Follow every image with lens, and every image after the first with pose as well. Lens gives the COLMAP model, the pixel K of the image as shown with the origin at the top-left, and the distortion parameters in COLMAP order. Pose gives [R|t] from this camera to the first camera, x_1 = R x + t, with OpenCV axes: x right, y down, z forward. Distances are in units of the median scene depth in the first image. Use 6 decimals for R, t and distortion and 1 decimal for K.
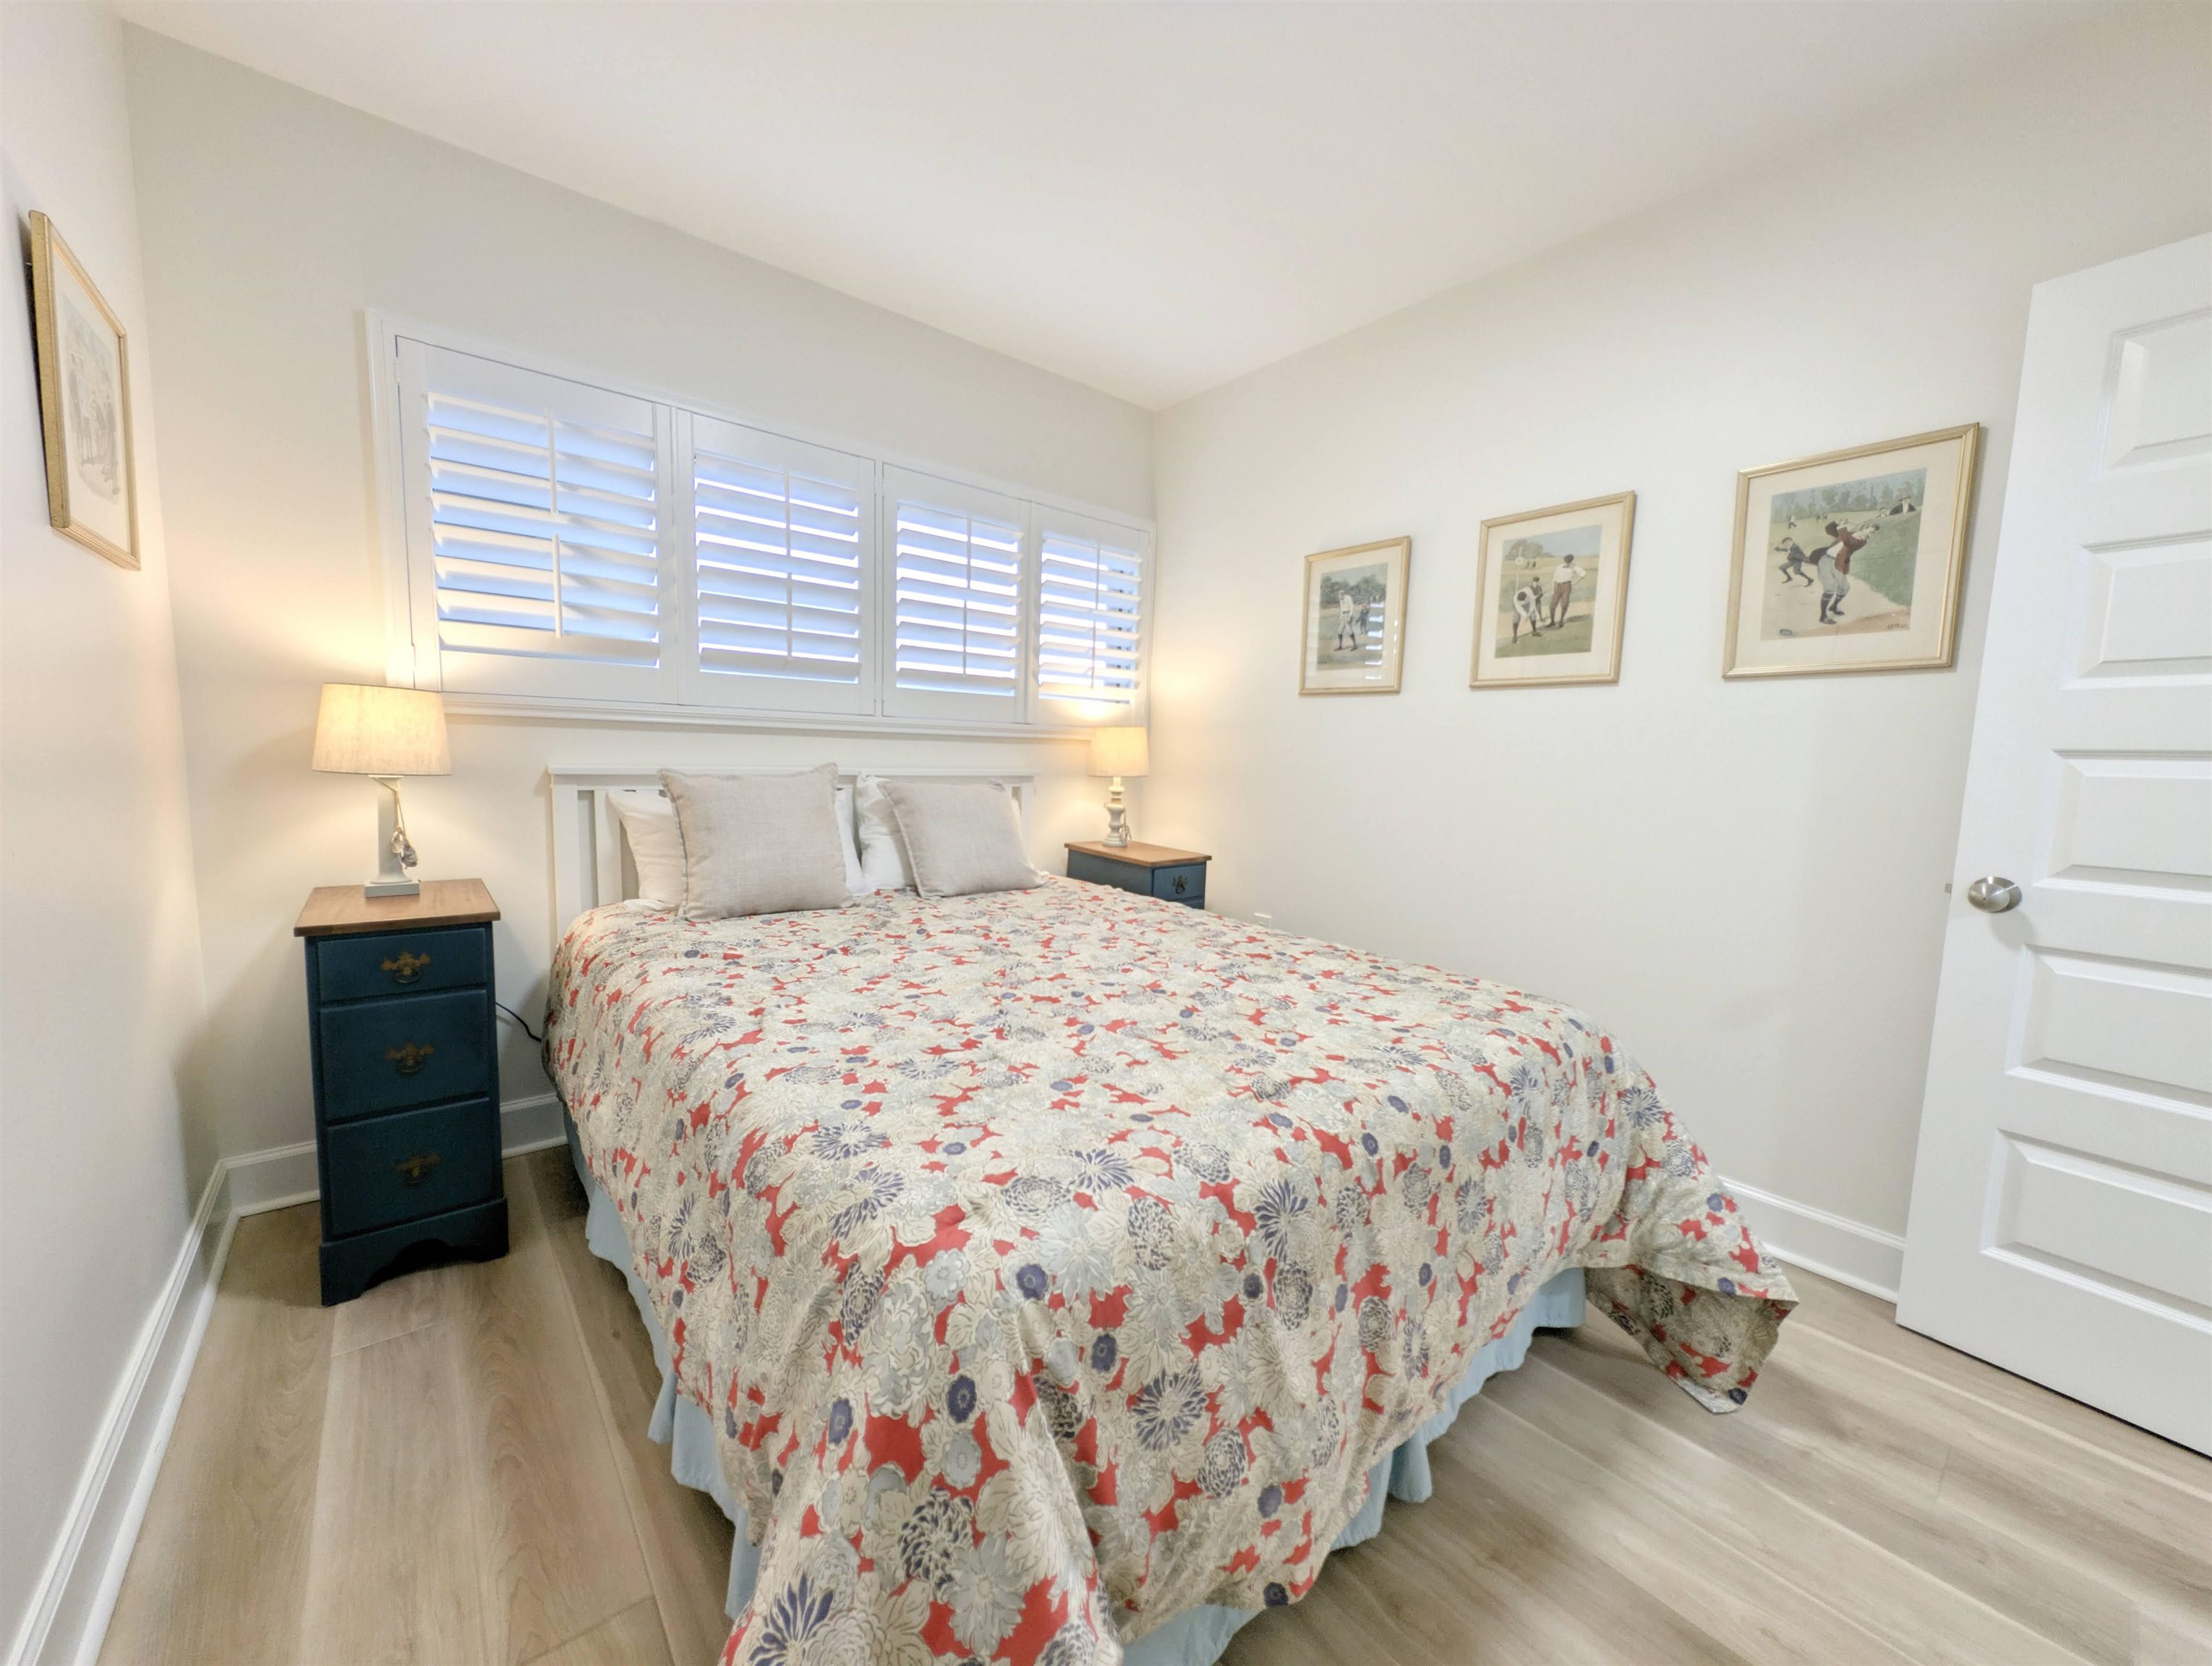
lens RADIAL K [[807.8, 0, 1057.0], [0, 807.8, 826.7], [0, 0, 1]] dist [0.003538, -0.000273]
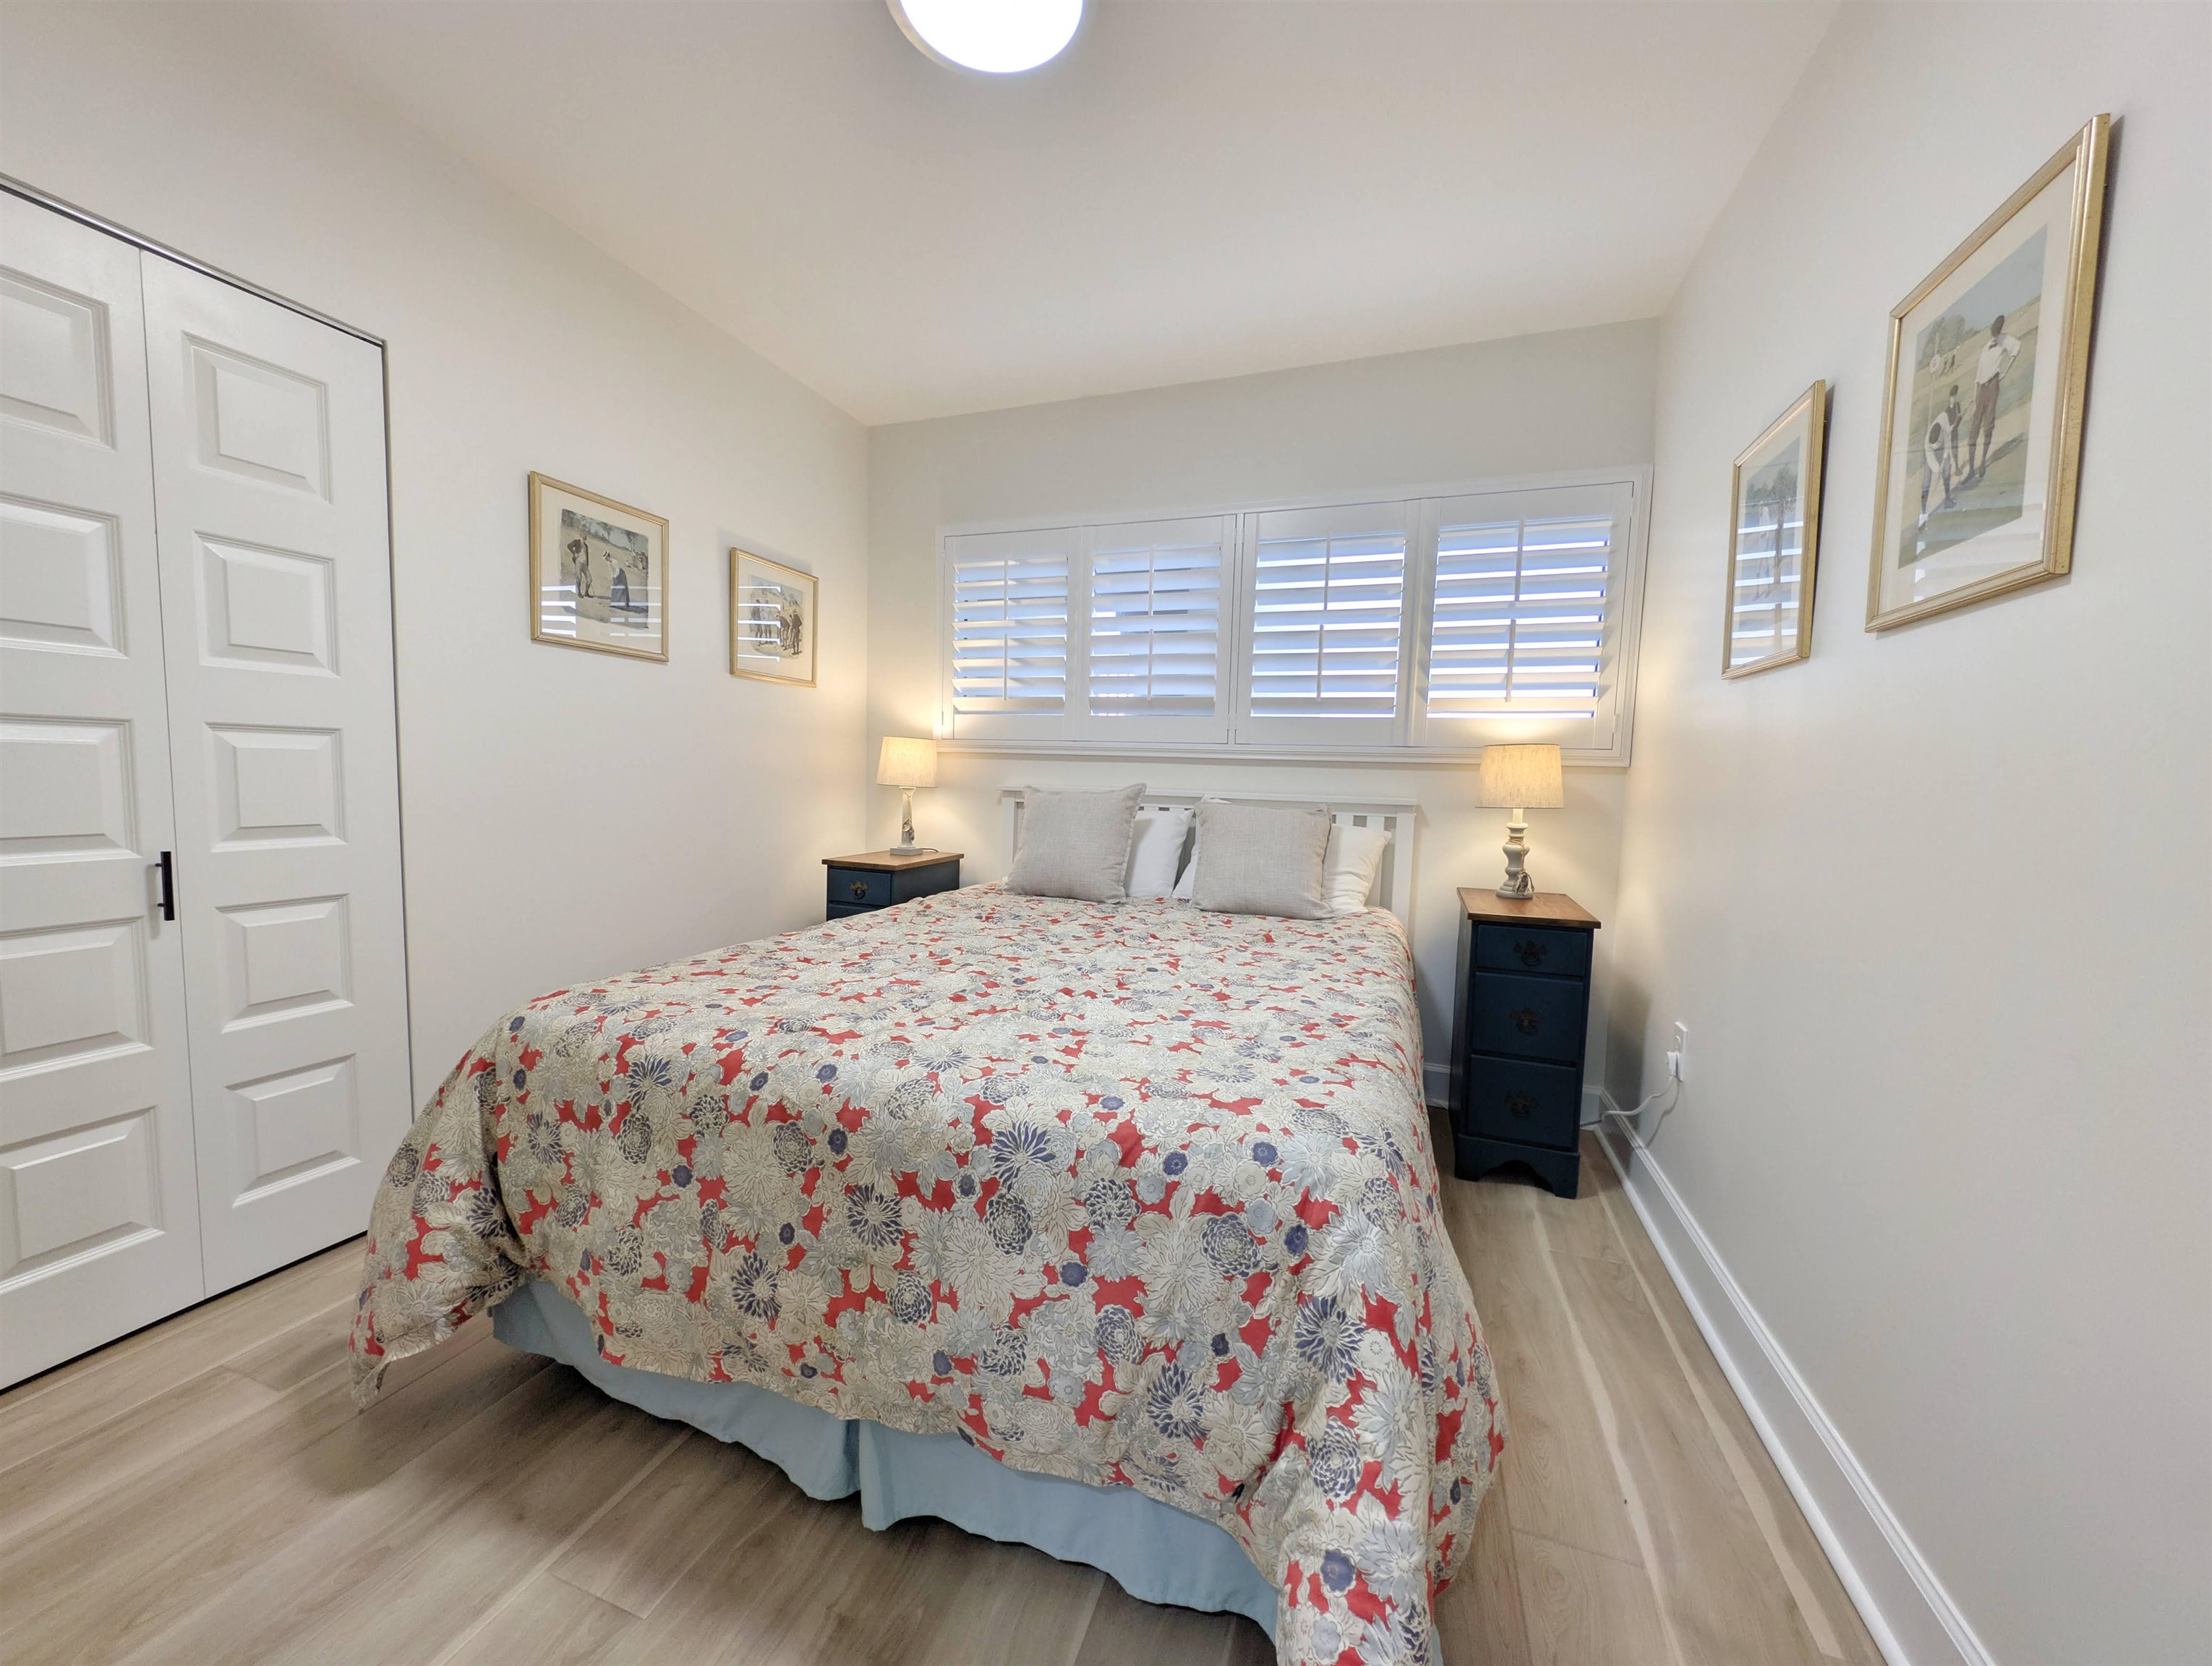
lens RADIAL K [[789.2, 0, 1106.0], [0, 789.2, 833.0], [0, 0, 1]] dist [0.020315, -0.010794]
pose [[0.554288, 0.048727, -0.830898, 0.805055], [-0.093975, 0.995565, -0.004307, 0.003203], [0.827003, 0.080471, 0.556409, 0.390024]]
